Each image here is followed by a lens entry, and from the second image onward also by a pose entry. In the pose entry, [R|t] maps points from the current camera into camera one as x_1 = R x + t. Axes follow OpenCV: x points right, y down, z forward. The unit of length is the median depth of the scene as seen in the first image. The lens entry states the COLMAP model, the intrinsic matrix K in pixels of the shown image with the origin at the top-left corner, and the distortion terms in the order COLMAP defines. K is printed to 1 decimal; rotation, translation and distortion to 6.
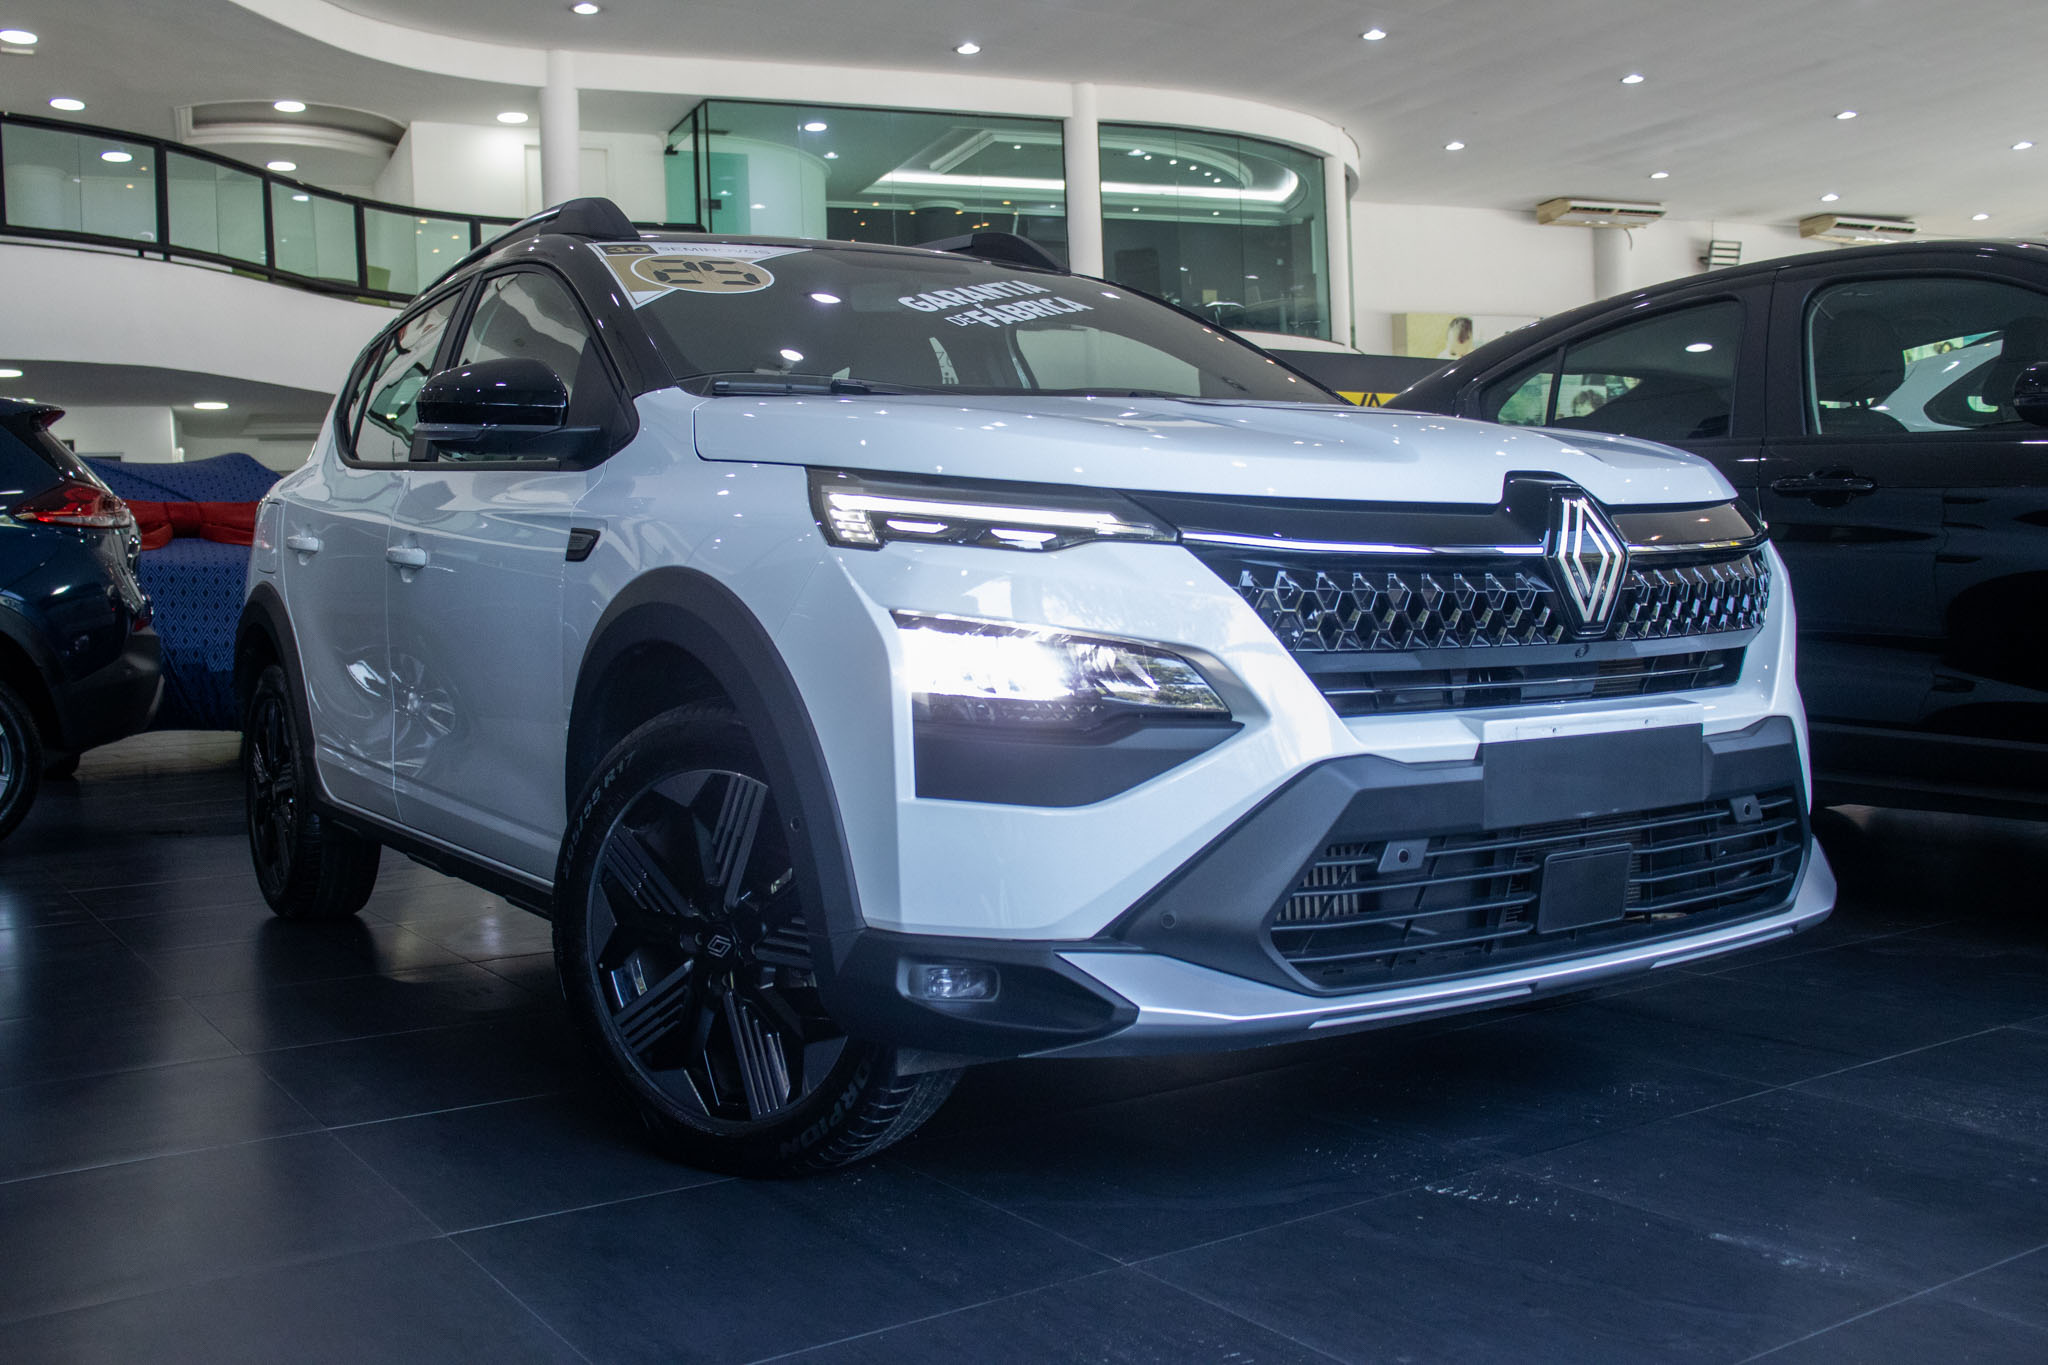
lens RADIAL K [[2085.8, 0, 1015.6], [0, 2085.8, 678.8], [0, 0, 1]] dist [-0.021362, 0.000000]
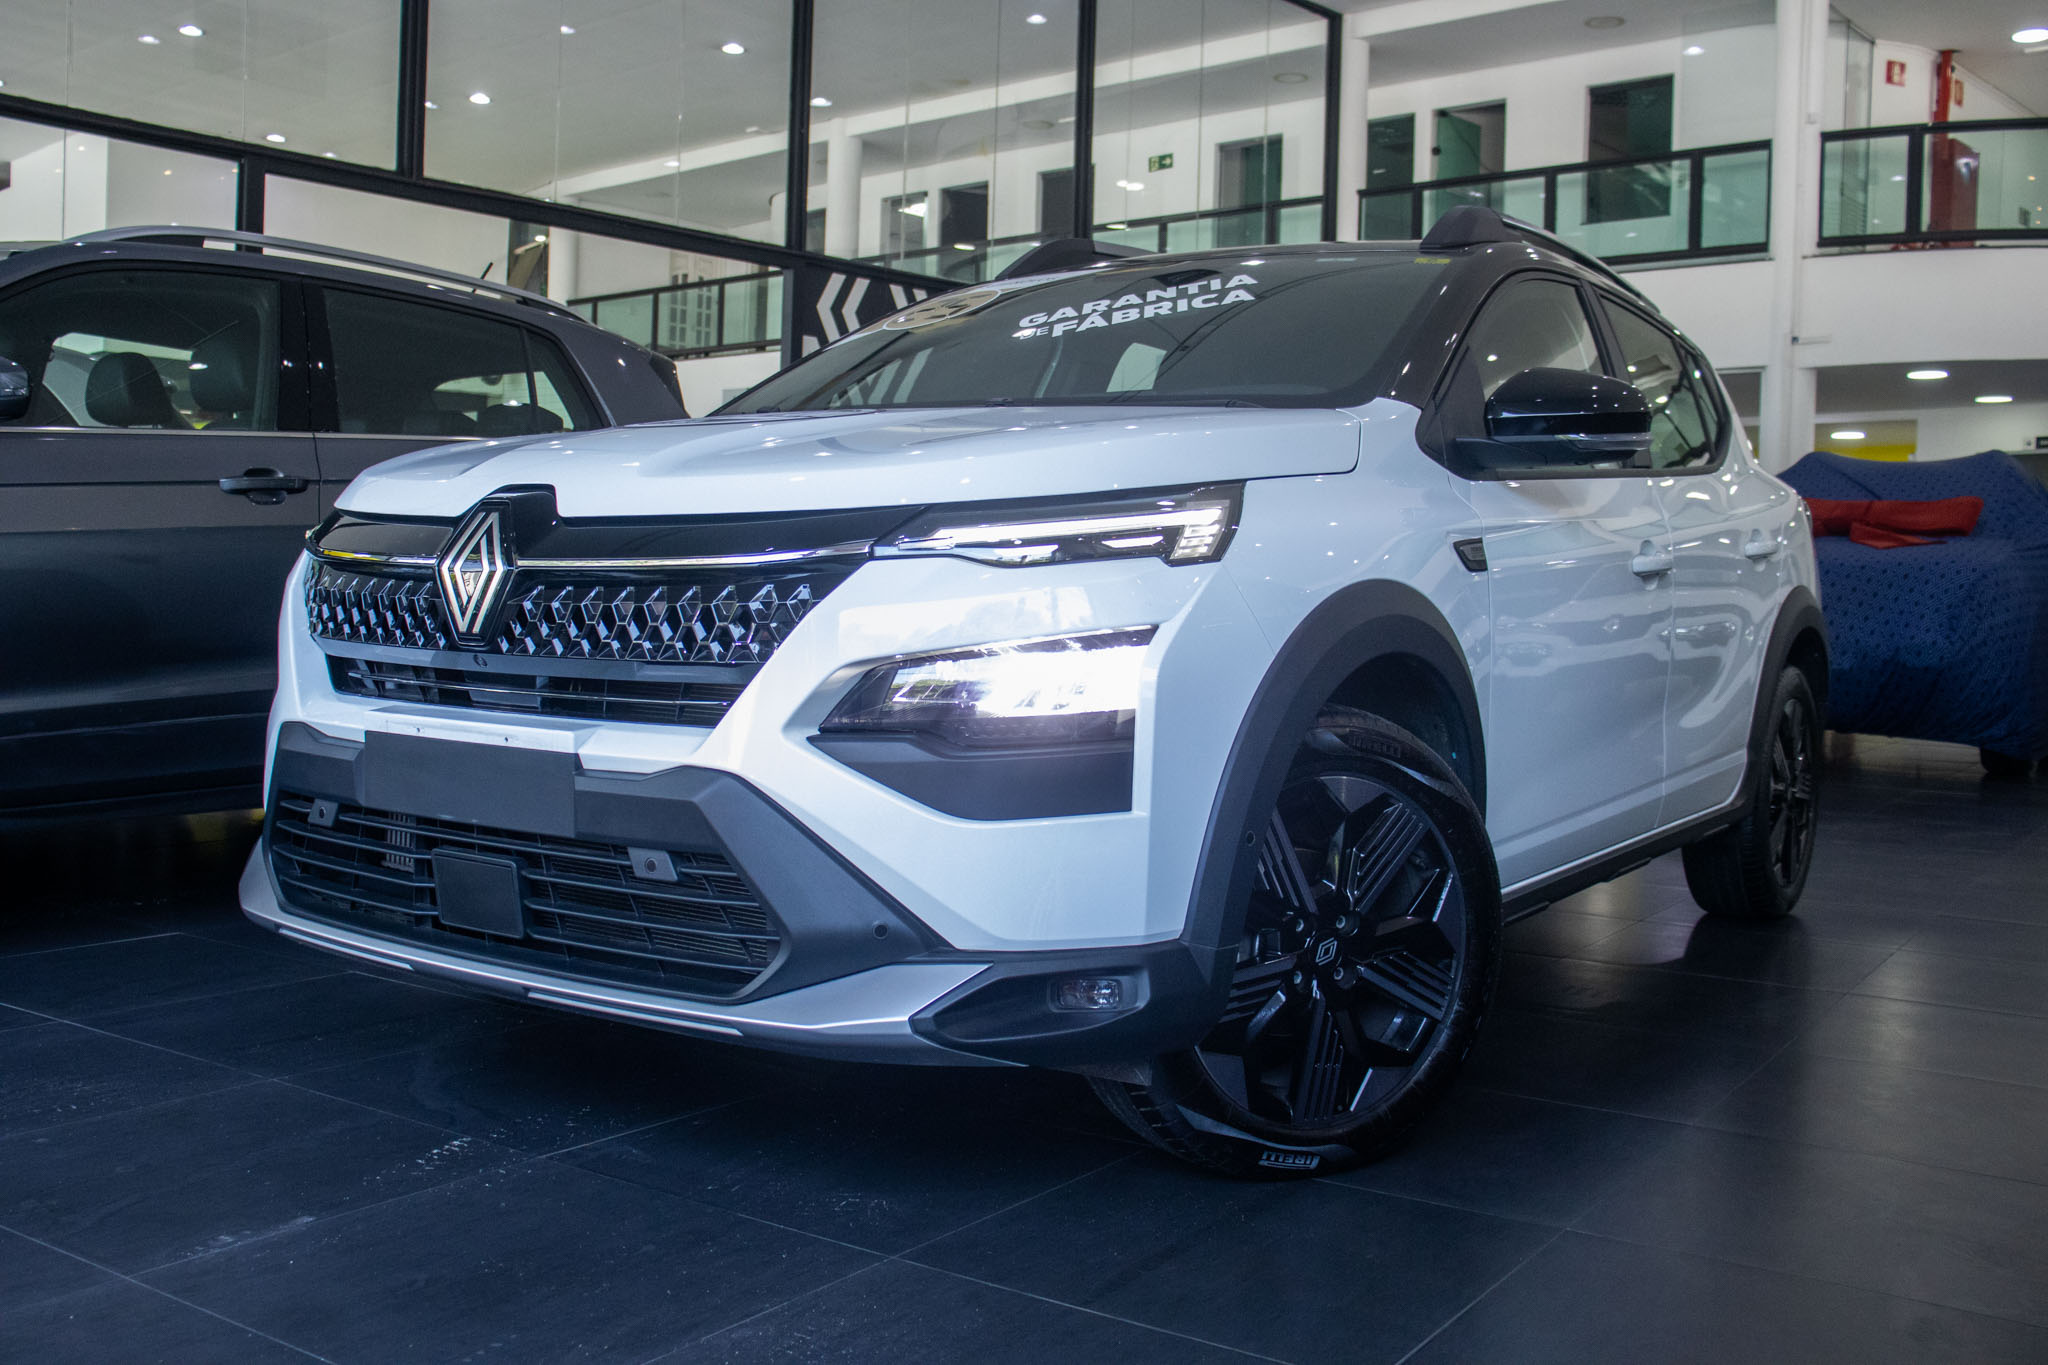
lens RADIAL K [[2085.8, 0, 1015.2], [0, 2085.8, 681.8], [0, 0, 1]] dist [-0.021362, 0.000000]
pose [[0.268248, 0.074900, -0.960434, 1.305128], [-0.078409, 0.995363, 0.055725, -0.079626], [0.960154, 0.060358, 0.272876, 0.959670]]
